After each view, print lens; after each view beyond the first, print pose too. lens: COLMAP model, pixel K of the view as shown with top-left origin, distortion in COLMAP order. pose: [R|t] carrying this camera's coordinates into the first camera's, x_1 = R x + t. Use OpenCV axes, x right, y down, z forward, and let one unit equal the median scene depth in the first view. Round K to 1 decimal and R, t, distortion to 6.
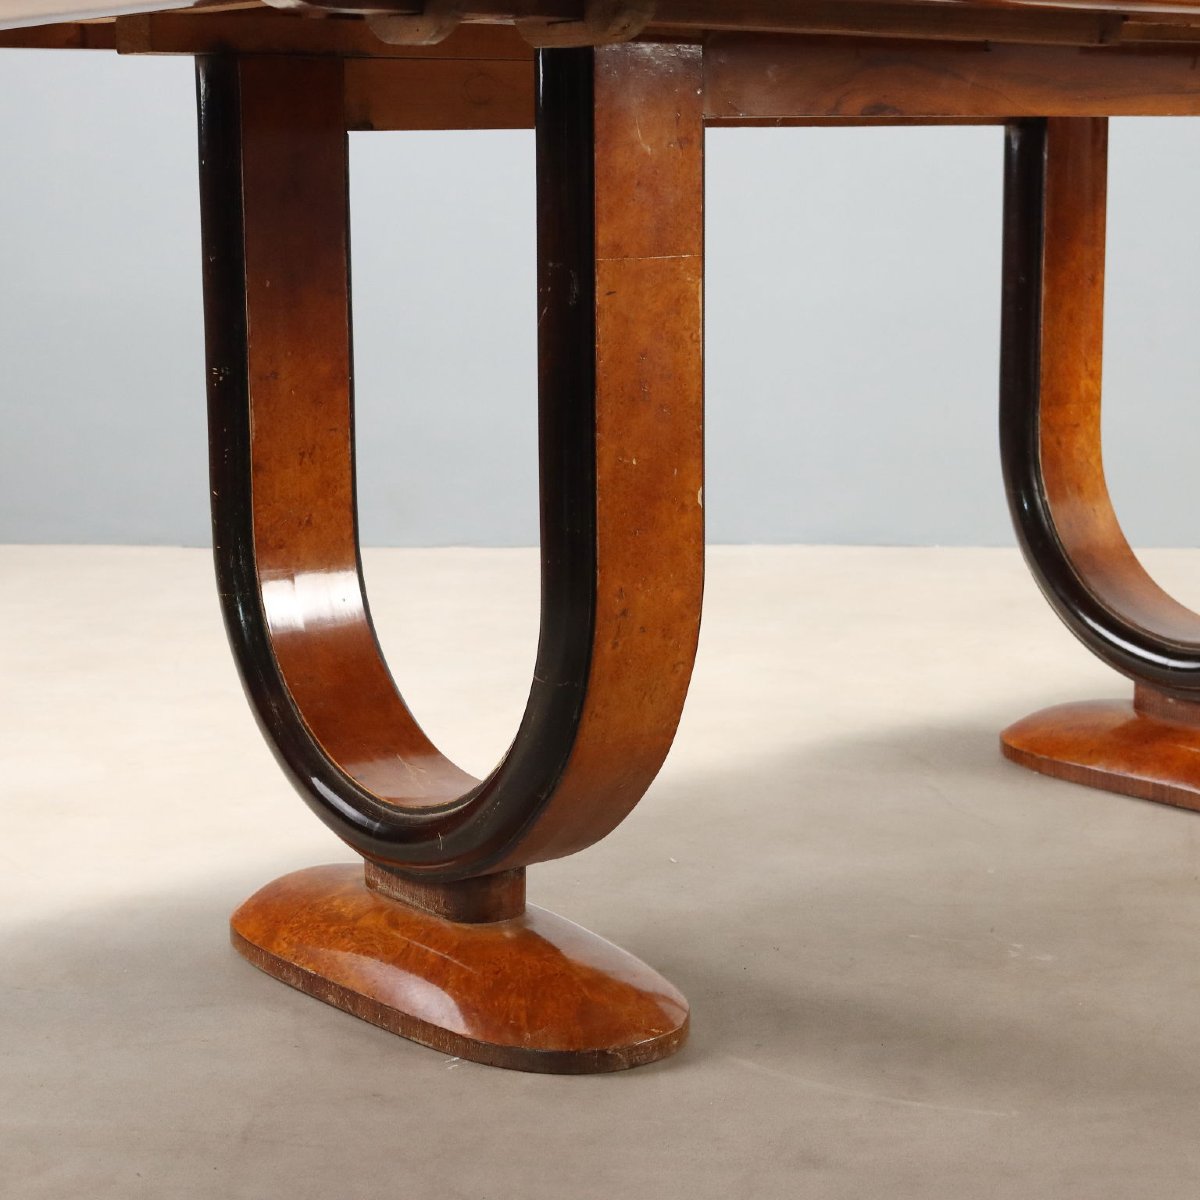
lens RADIAL K [[2536.4, 0, 600.0], [0, 2536.4, 600.0], [0, 0, 1]] dist [0.008239, 0.126442]
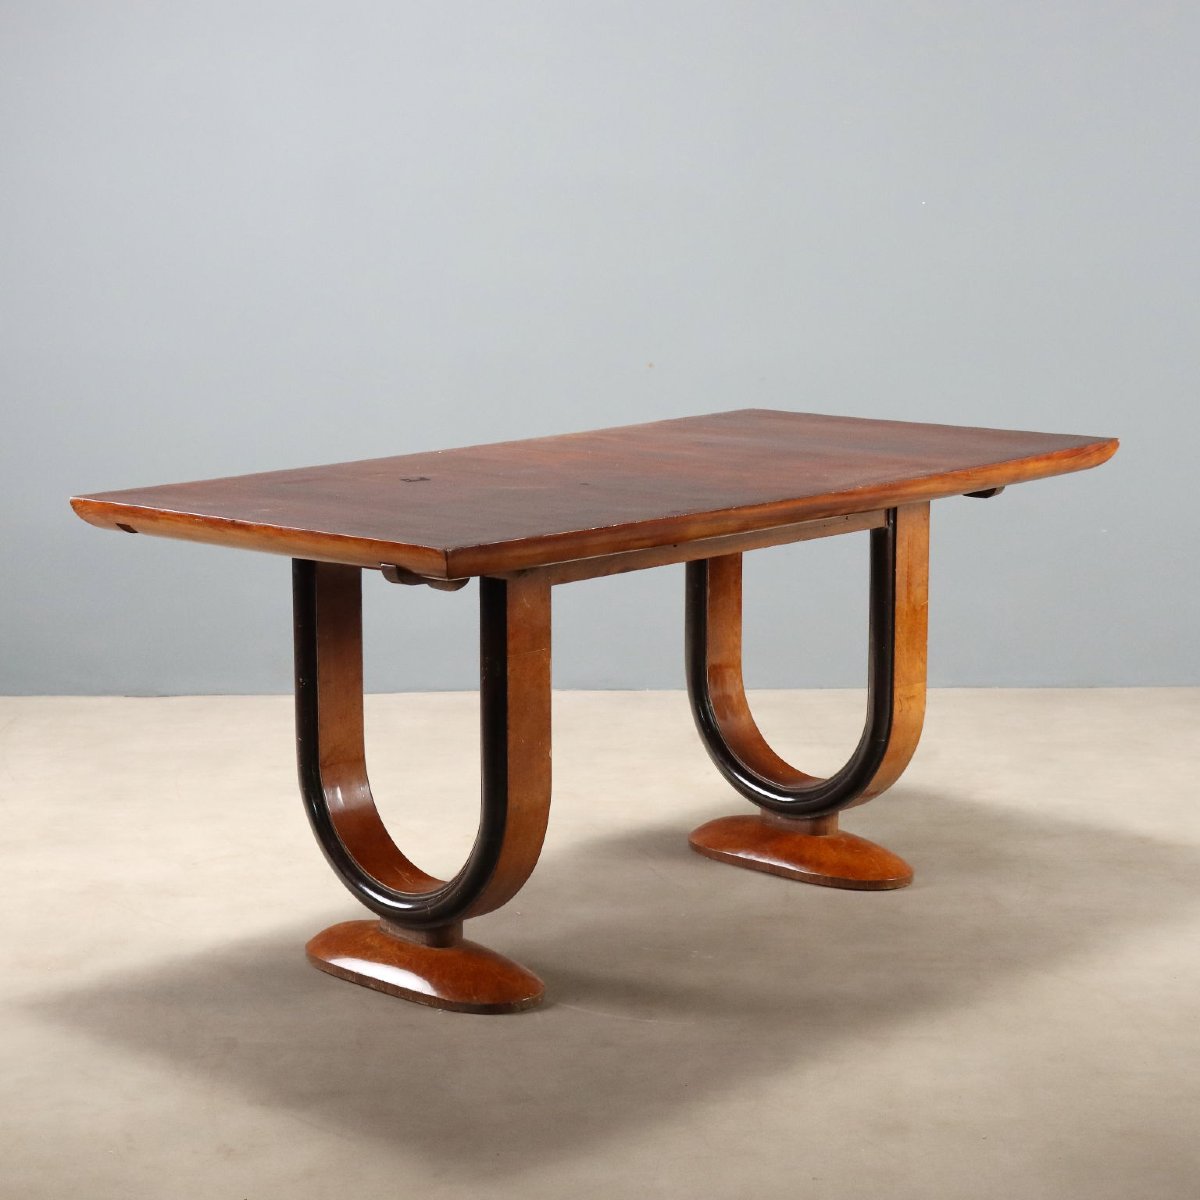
lens RADIAL K [[3178.6, 0, 600.0], [0, 3178.6, 600.0], [0, 0, 1]] dist [0.031318, 0.742161]
pose [[0.992304, -0.014554, 0.122968, -0.237729], [0.012735, 0.999798, 0.015565, -0.200564], [-0.123169, -0.013879, 0.992289, -1.630989]]
